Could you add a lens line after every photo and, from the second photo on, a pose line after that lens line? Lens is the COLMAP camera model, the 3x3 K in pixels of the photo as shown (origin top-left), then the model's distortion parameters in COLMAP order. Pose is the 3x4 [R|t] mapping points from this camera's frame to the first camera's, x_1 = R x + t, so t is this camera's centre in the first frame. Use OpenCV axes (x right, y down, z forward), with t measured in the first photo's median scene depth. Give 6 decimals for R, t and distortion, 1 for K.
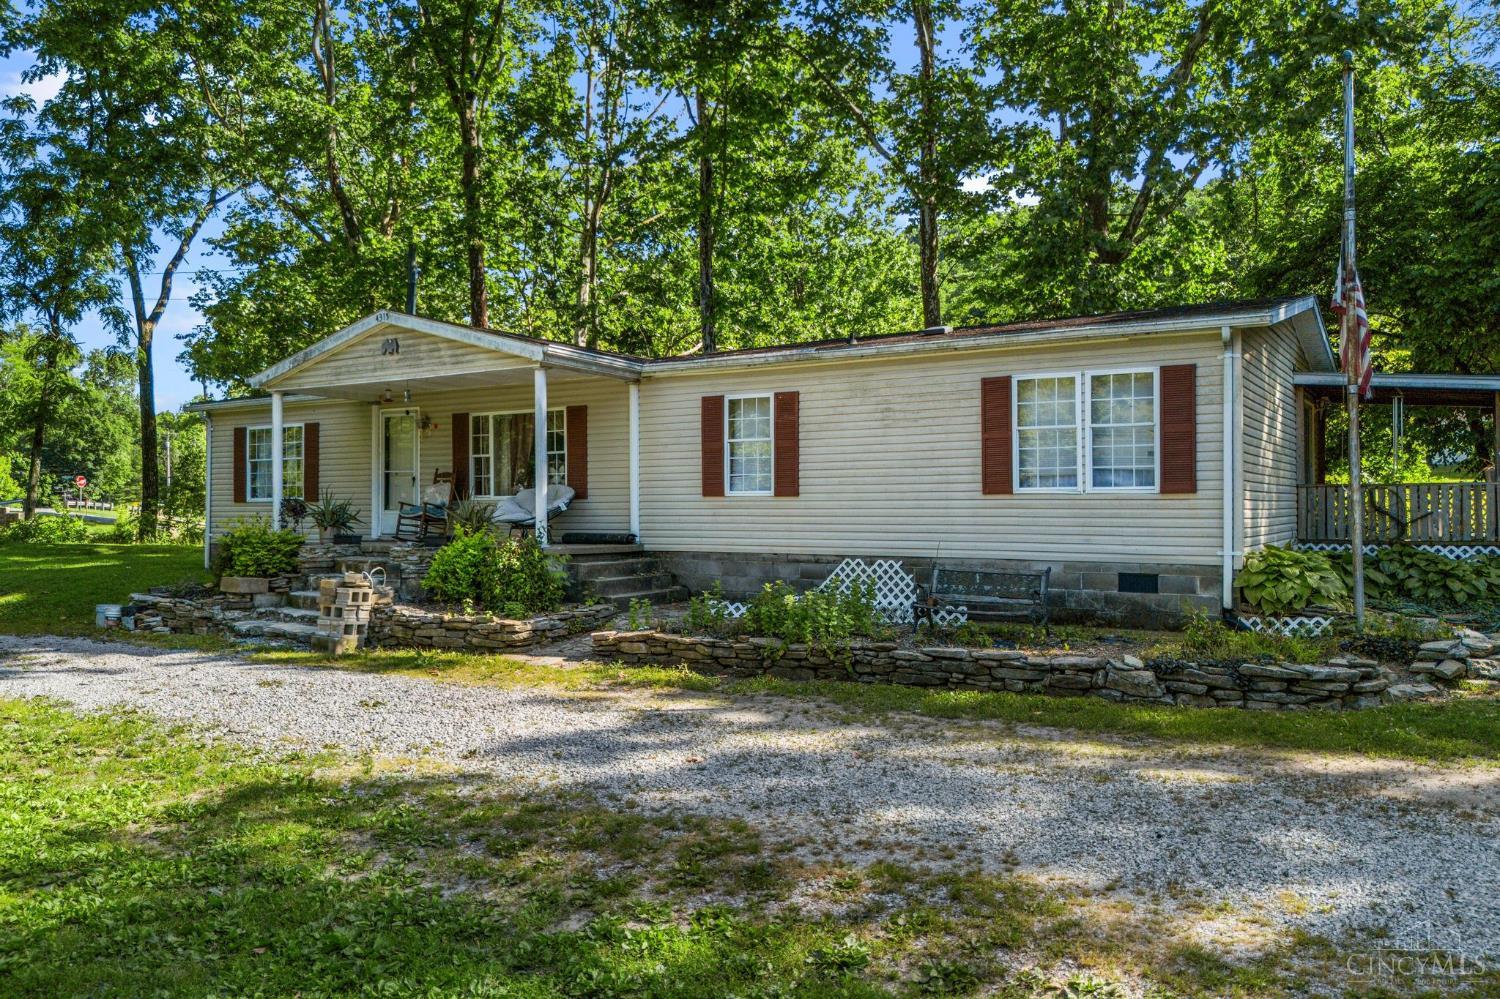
lens RADIAL K [[1073.9, 0, 792.0], [0, 1073.9, 501.0], [0, 0, 1]] dist [0.000688, -0.004582]
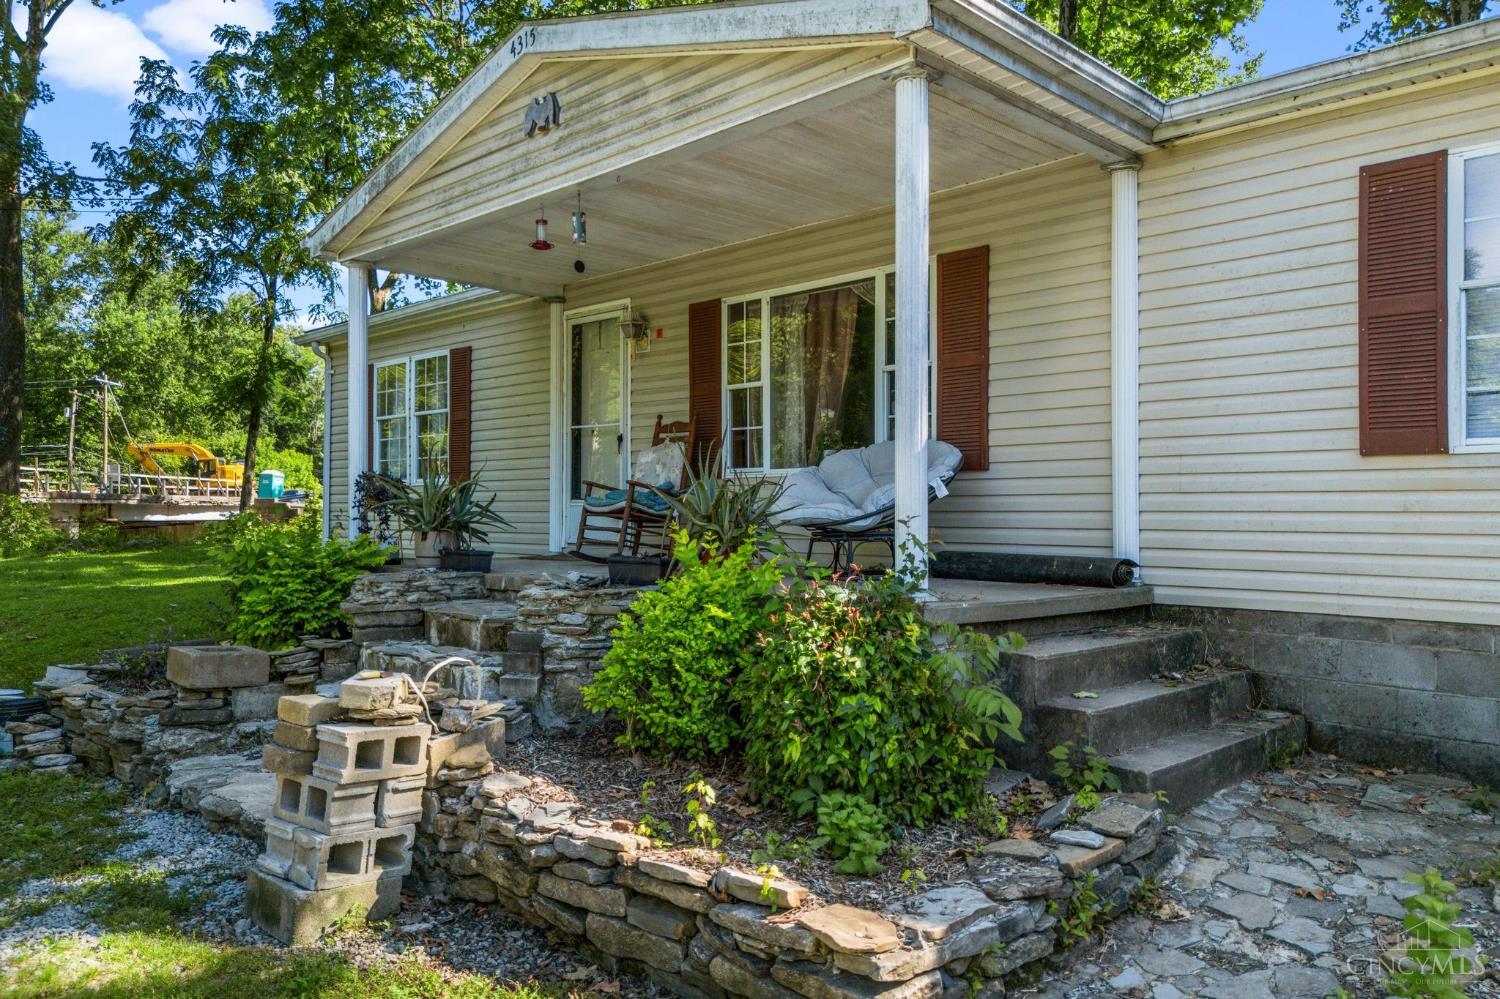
lens RADIAL K [[1073.9, 0, 792.0], [0, 1073.9, 501.0], [0, 0, 1]] dist [0.000688, -0.004582]
pose [[0.971540, 0.003231, -0.236854, -0.177565], [-0.003286, 0.999995, 0.000162, 0.010597], [0.236854, 0.000621, 0.971545, 0.616094]]
